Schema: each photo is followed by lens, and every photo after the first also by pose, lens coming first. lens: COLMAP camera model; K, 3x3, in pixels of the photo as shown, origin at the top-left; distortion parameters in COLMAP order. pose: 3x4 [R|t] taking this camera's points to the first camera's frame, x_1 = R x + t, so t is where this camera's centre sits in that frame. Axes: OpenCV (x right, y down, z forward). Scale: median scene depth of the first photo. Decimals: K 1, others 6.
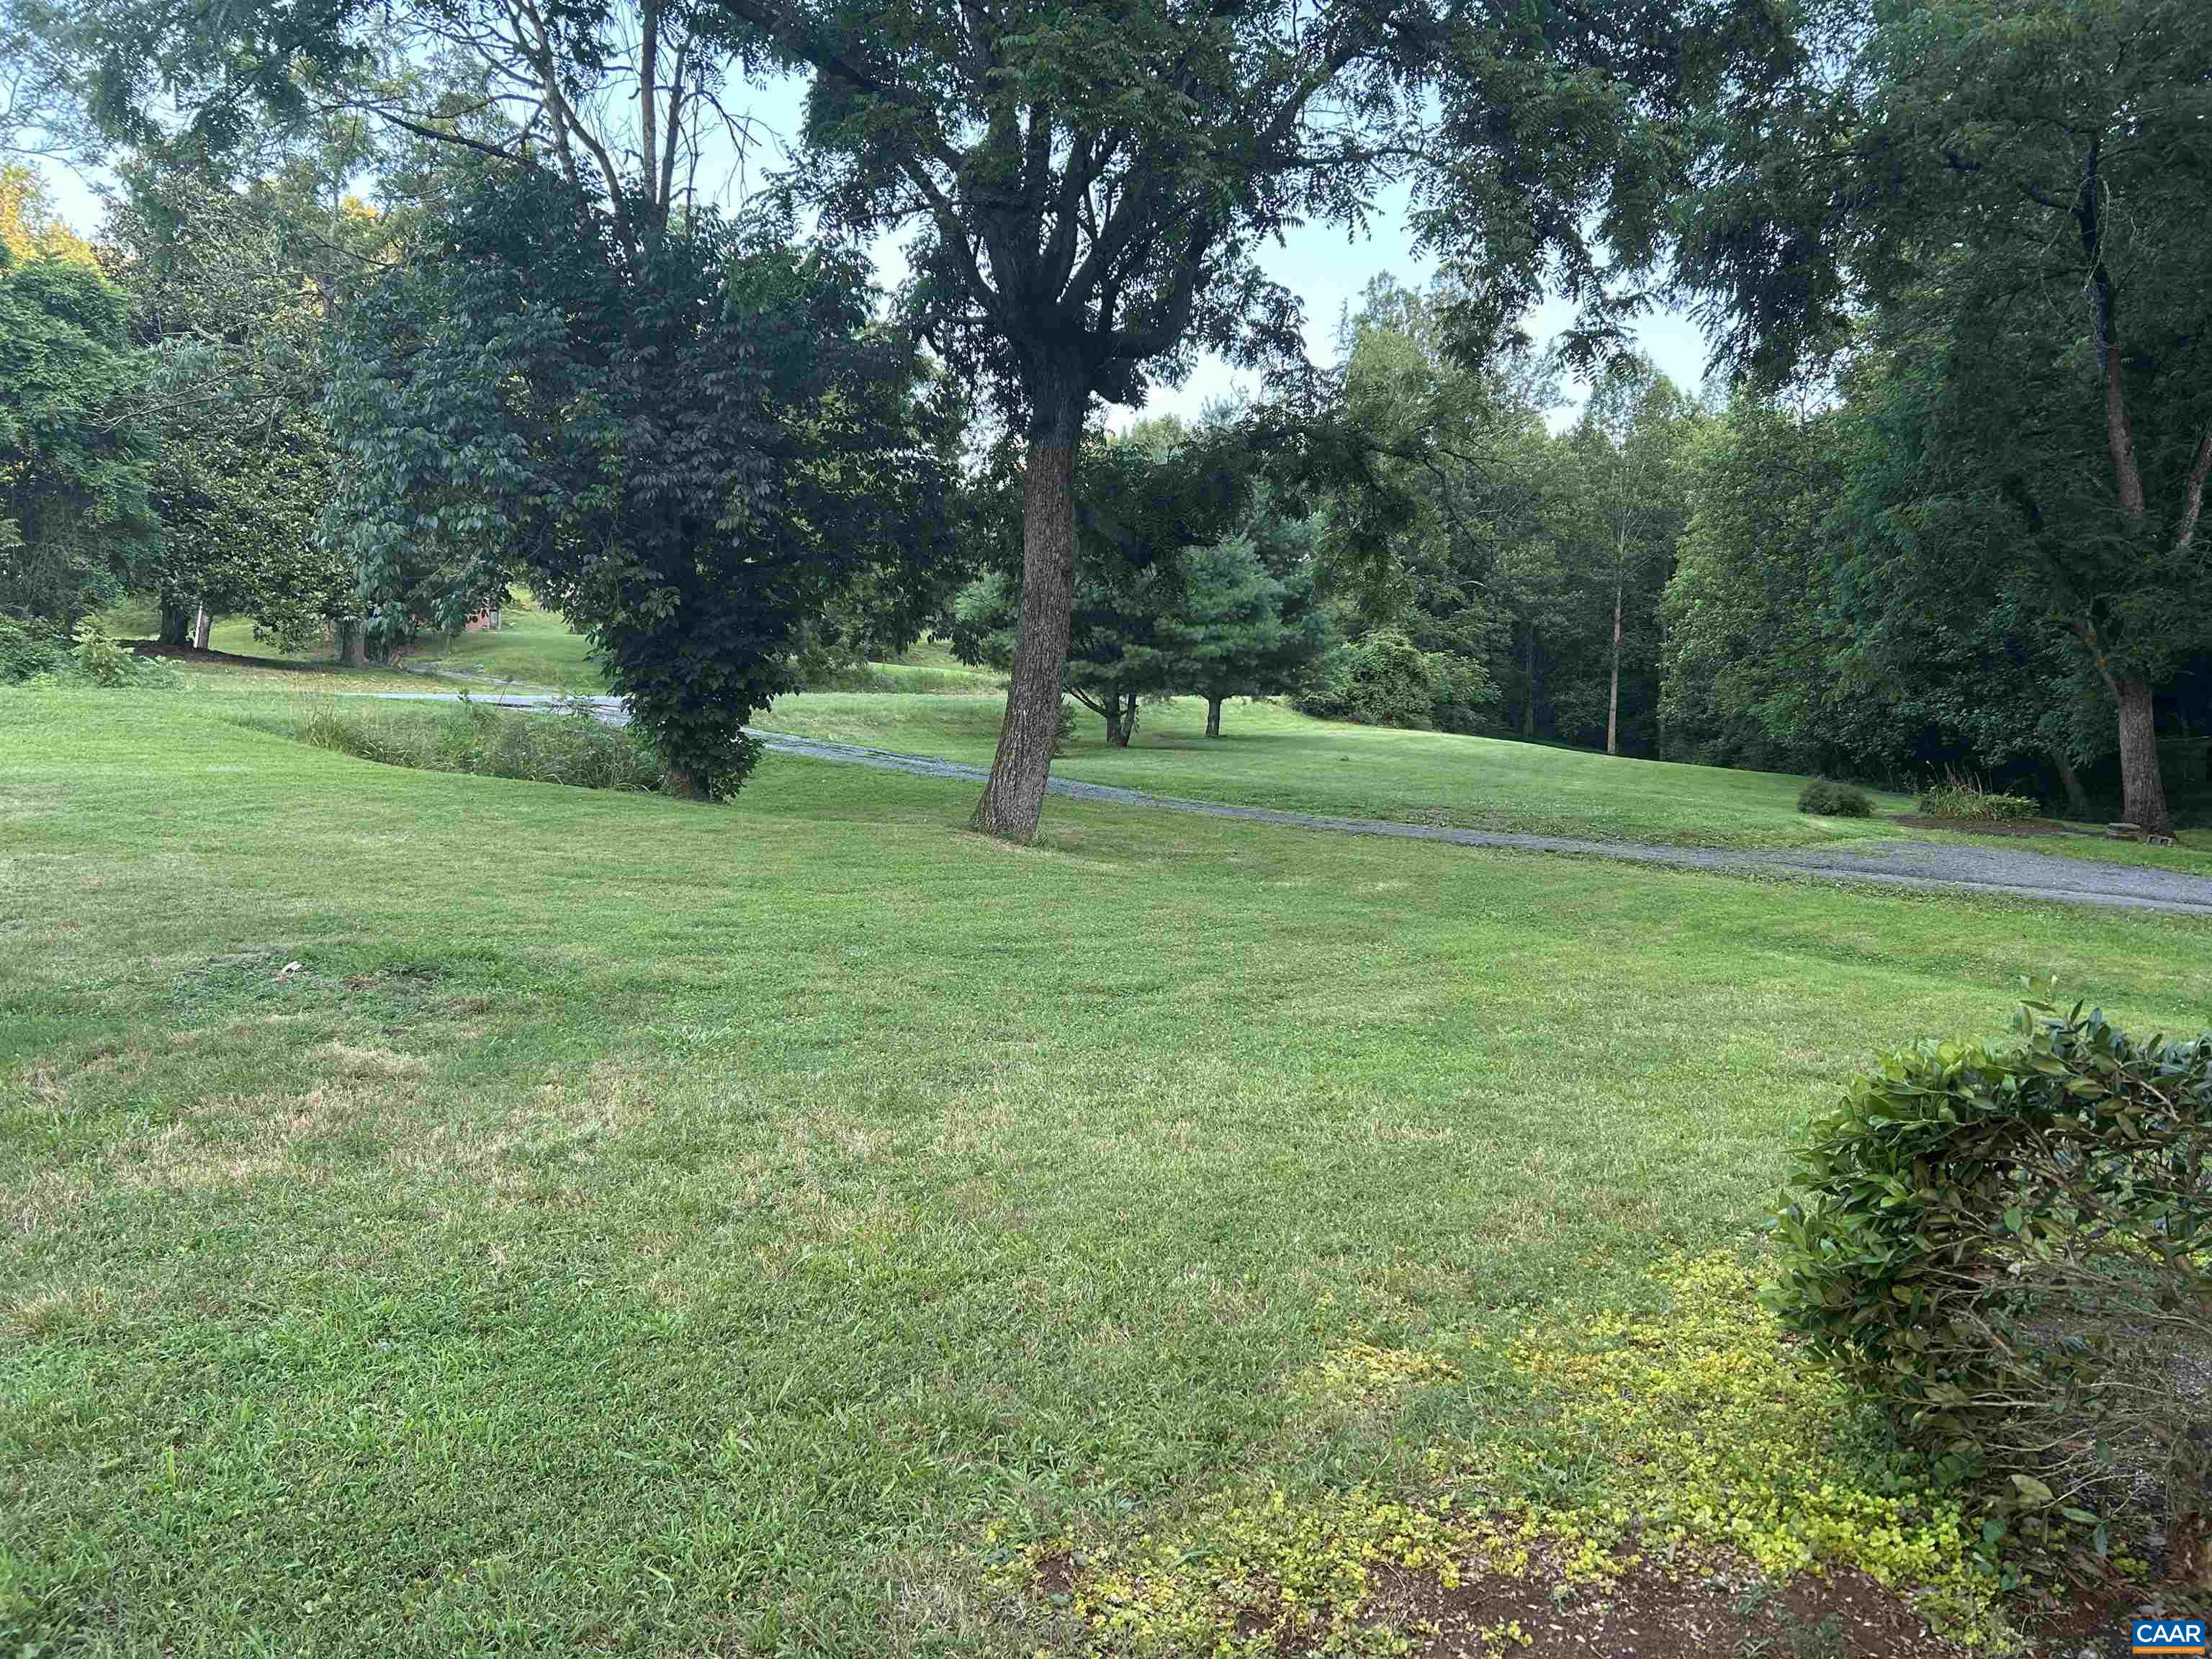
lens RADIAL K [[1651.2, 0, 1107.2], [0, 1651.2, 852.0], [0, 0, 1]] dist [0.042514, -0.051012]
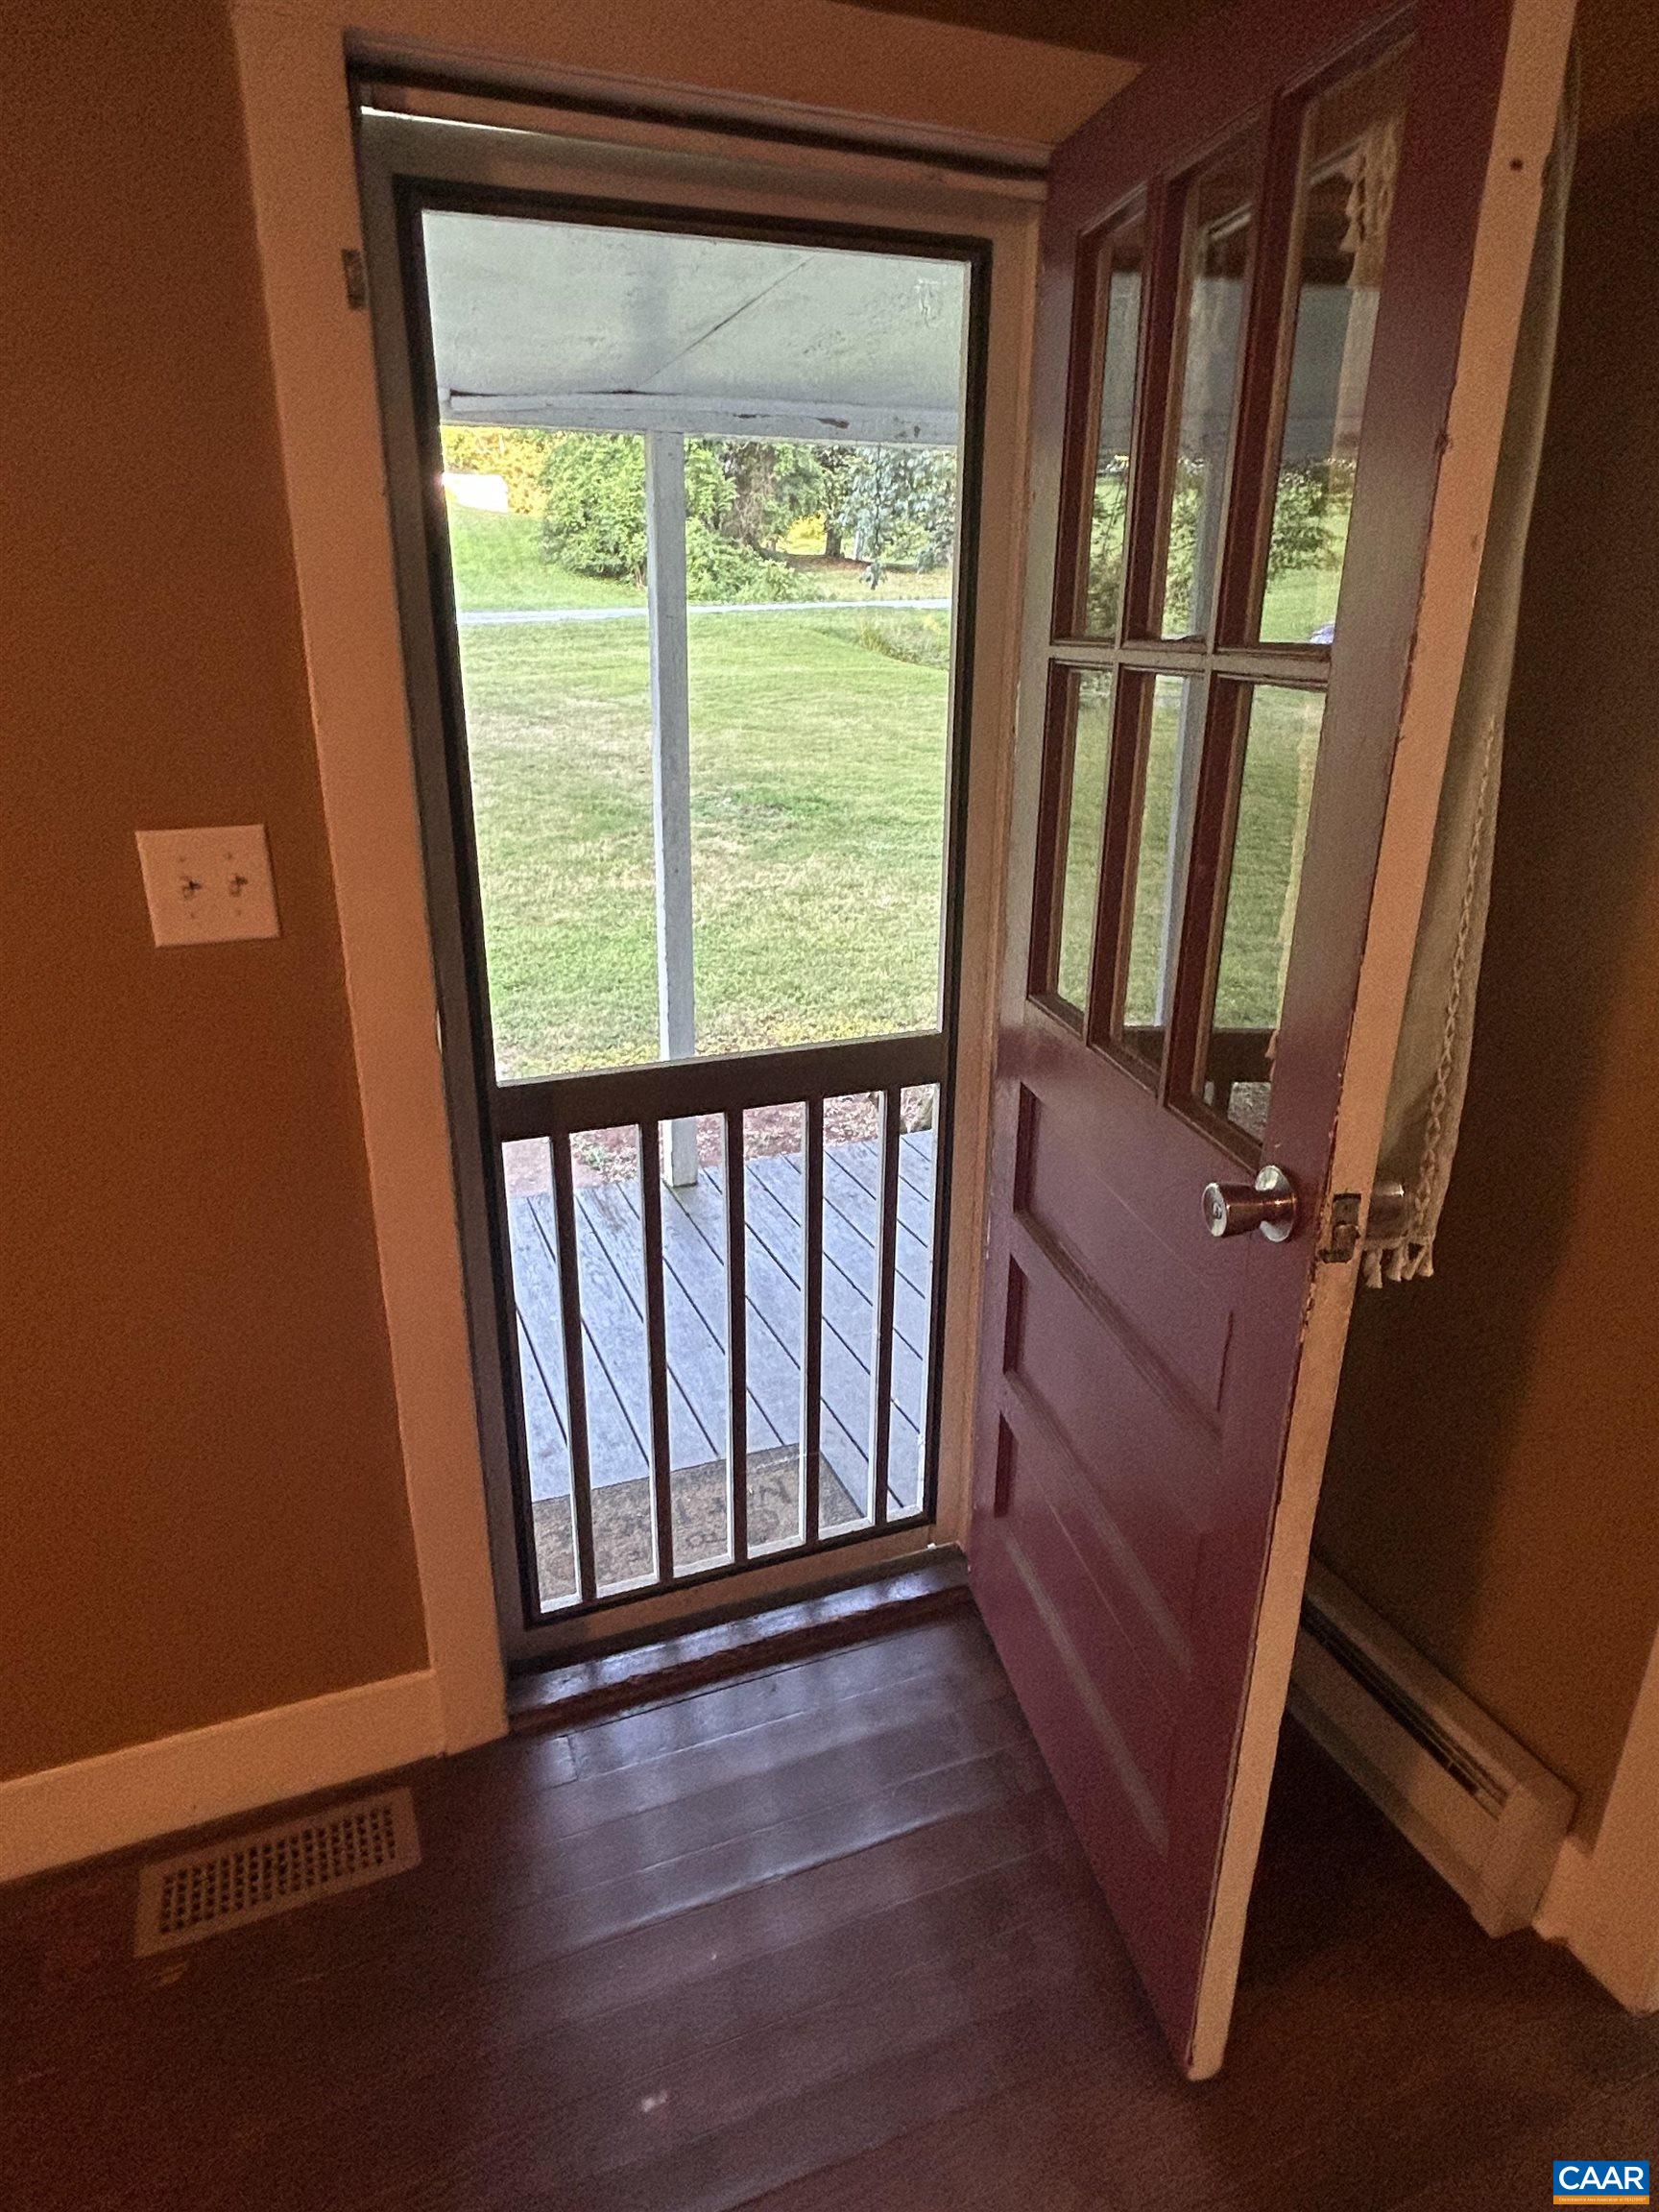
lens RADIAL K [[1304.9, 0, 815.4], [0, 1304.9, 1110.1], [0, 0, 1]] dist [-0.006824, 0.005233]
pose [[0.852169, 0.175991, -0.492783, 0.236908], [-0.021014, 0.952494, 0.303831, -0.029852], [0.522844, -0.248560, 0.815385, -0.188180]]
